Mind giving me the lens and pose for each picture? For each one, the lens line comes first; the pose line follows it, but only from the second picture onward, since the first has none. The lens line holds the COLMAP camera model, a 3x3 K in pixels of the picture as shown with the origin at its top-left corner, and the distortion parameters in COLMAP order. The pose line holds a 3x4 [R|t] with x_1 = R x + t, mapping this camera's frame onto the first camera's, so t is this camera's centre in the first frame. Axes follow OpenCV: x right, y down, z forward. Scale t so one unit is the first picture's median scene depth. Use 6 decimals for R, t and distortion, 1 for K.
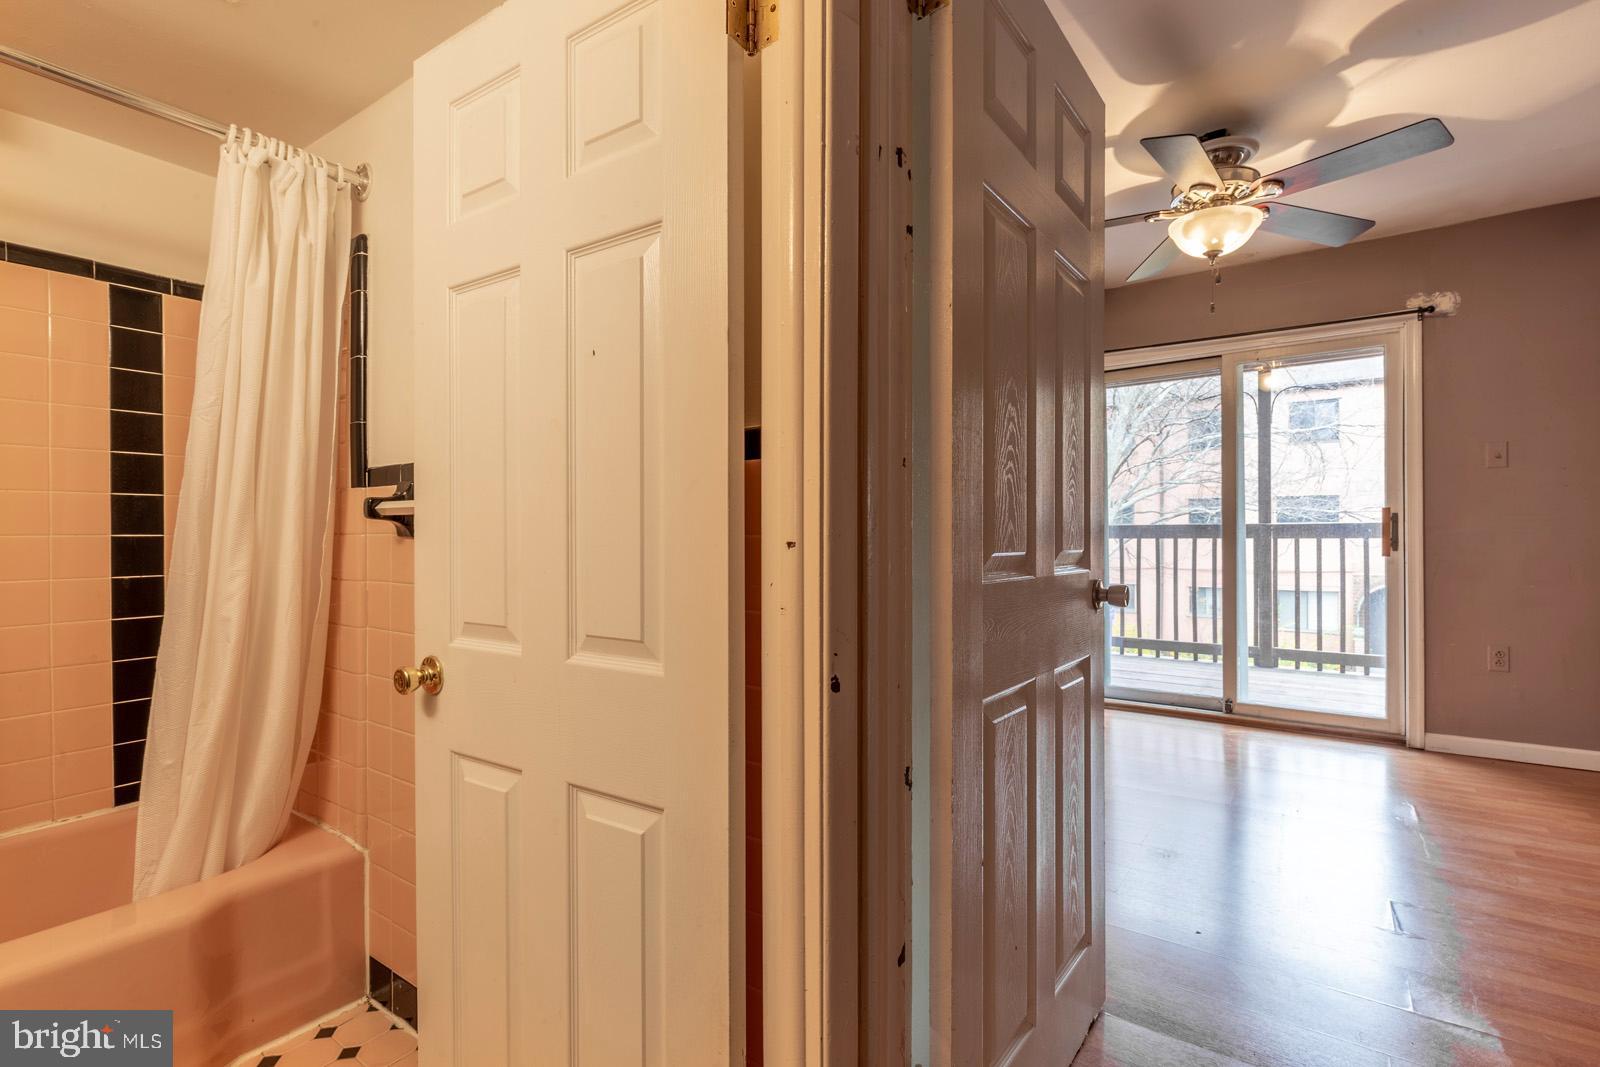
lens RADIAL K [[738.9, 0, 798.0], [0, 738.9, 533.0], [0, 0, 1]] dist [-0.003654, 0.000188]
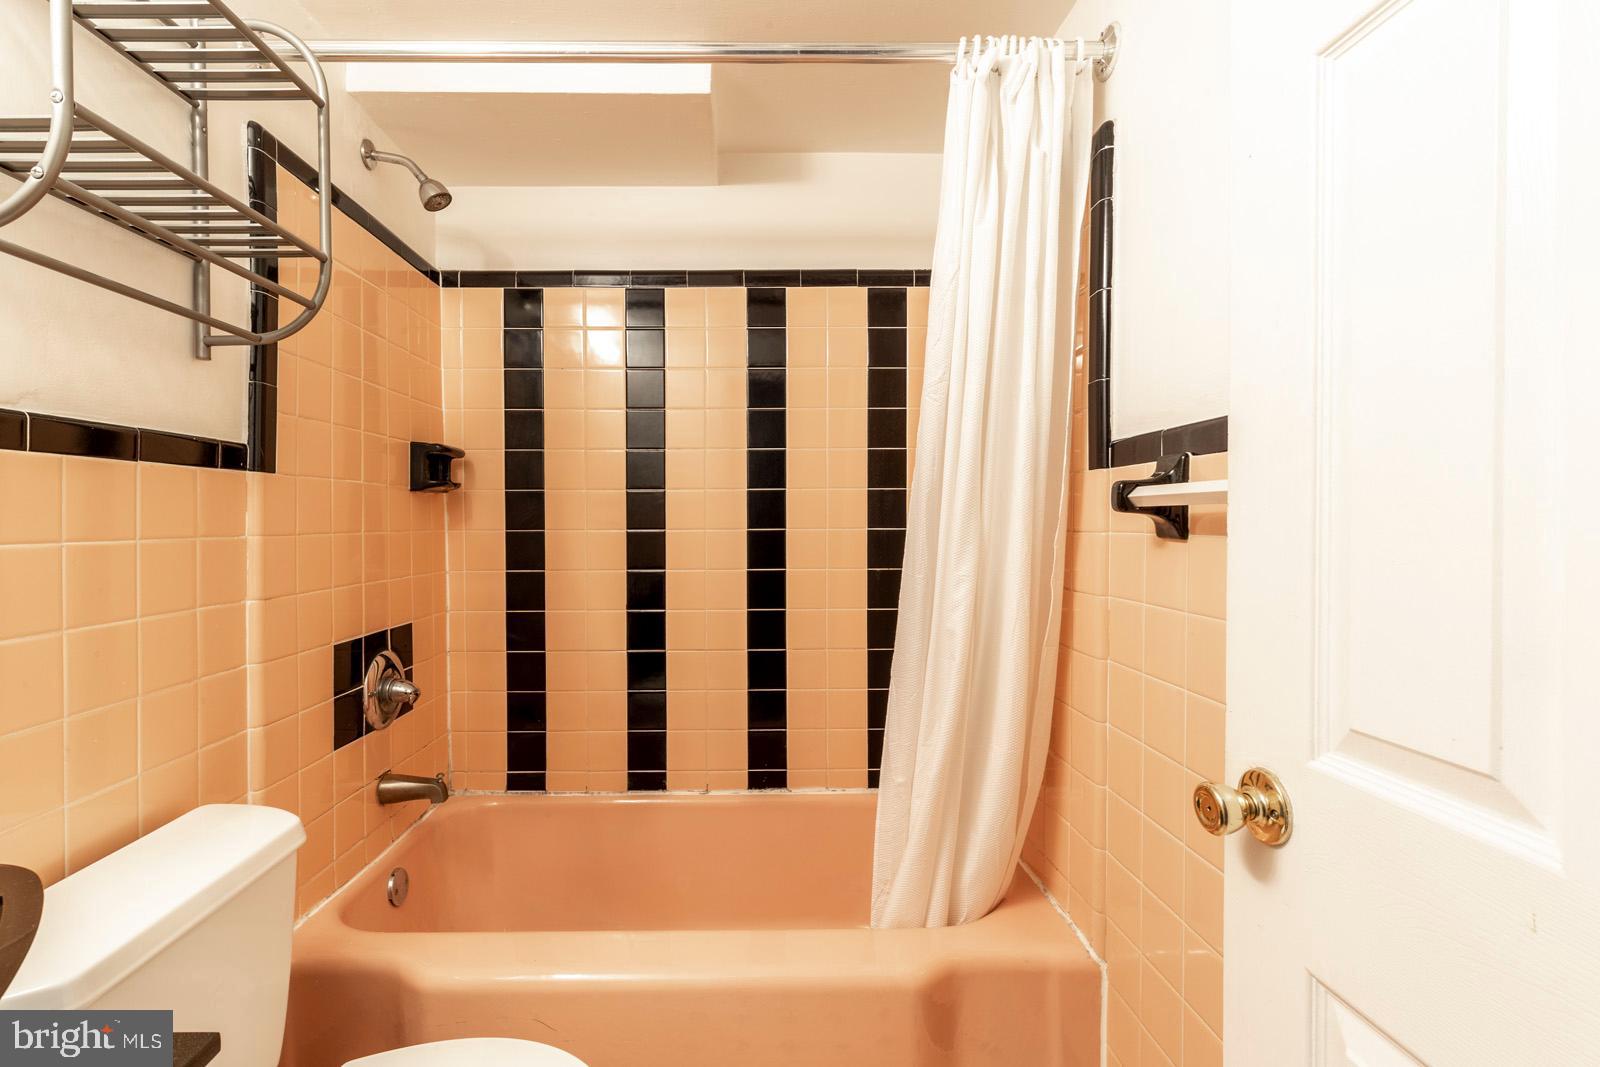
lens RADIAL K [[738.4, 0, 790.8], [0, 738.4, 529.3], [0, 0, 1]] dist [0.003030, -0.001071]
pose [[0.630090, 0.010824, -0.776447, -0.223935], [-0.005540, 0.999940, 0.009444, -0.007005], [0.776503, -0.001648, 0.630112, 0.306904]]
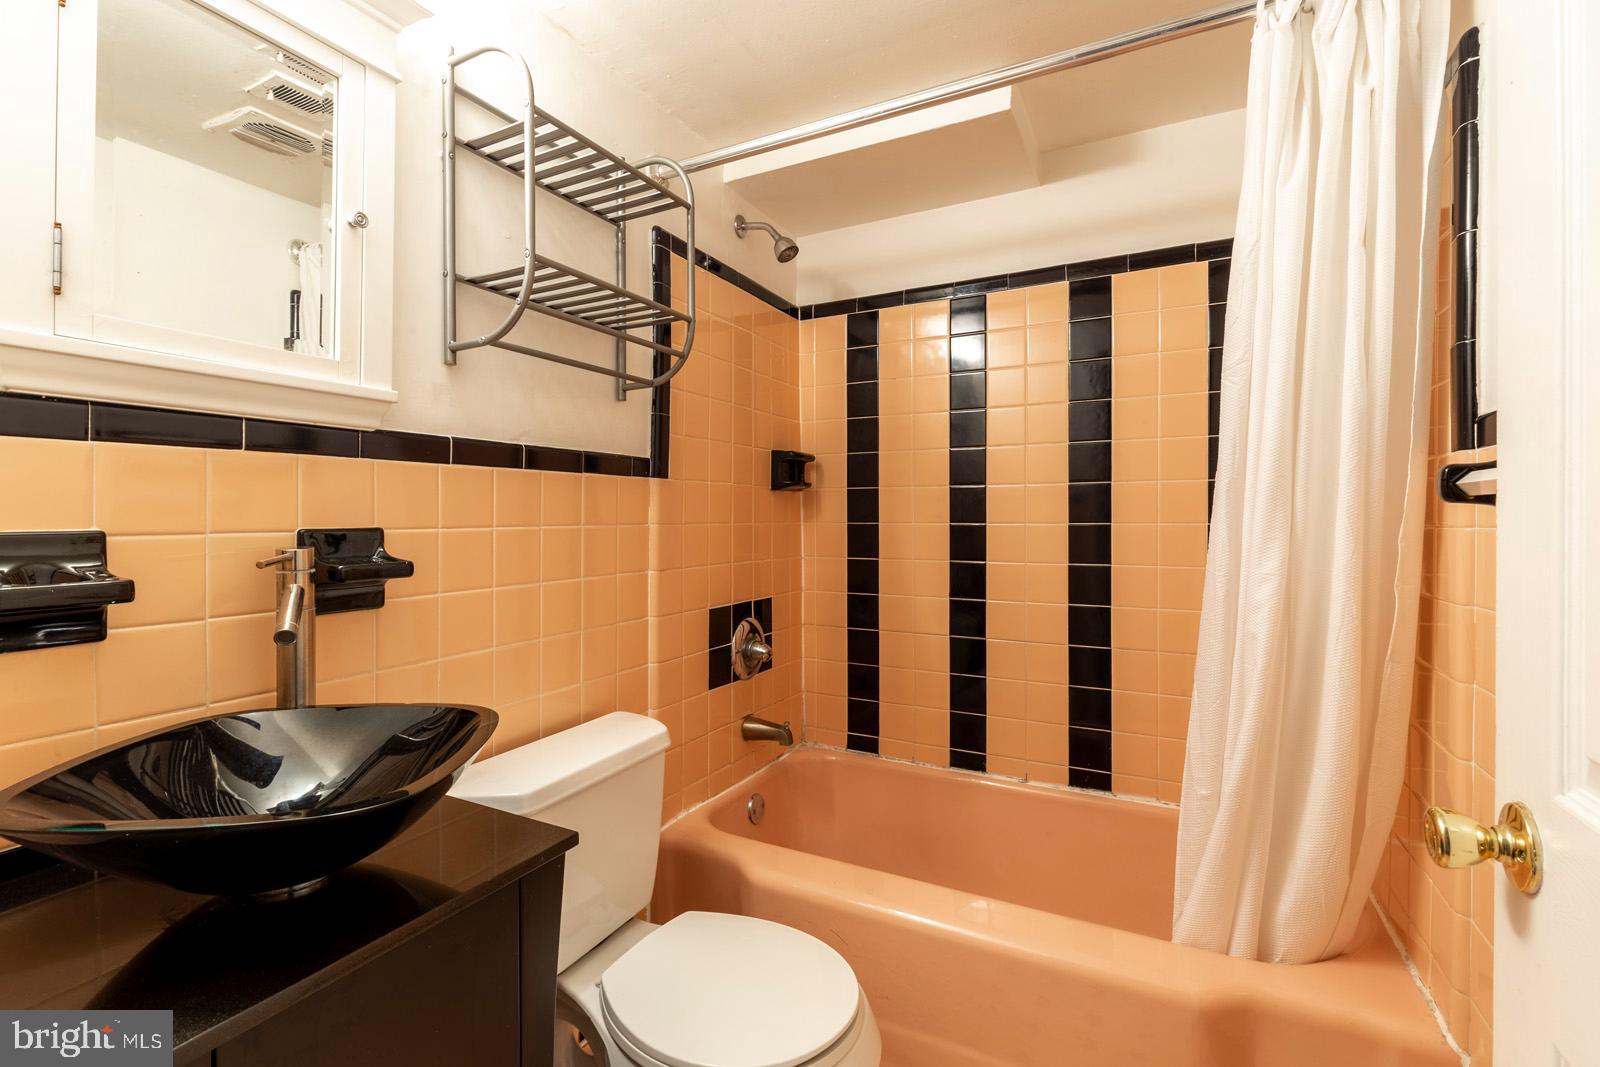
lens RADIAL K [[734.7, 0, 802.8], [0, 734.7, 517.6], [0, 0, 1]] dist [-0.002266, -0.000746]
pose [[0.179233, 0.003378, -0.983801, -0.103642], [-0.008409, 0.999963, 0.001902, -0.003201], [0.983771, 0.007932, 0.179254, 0.374934]]
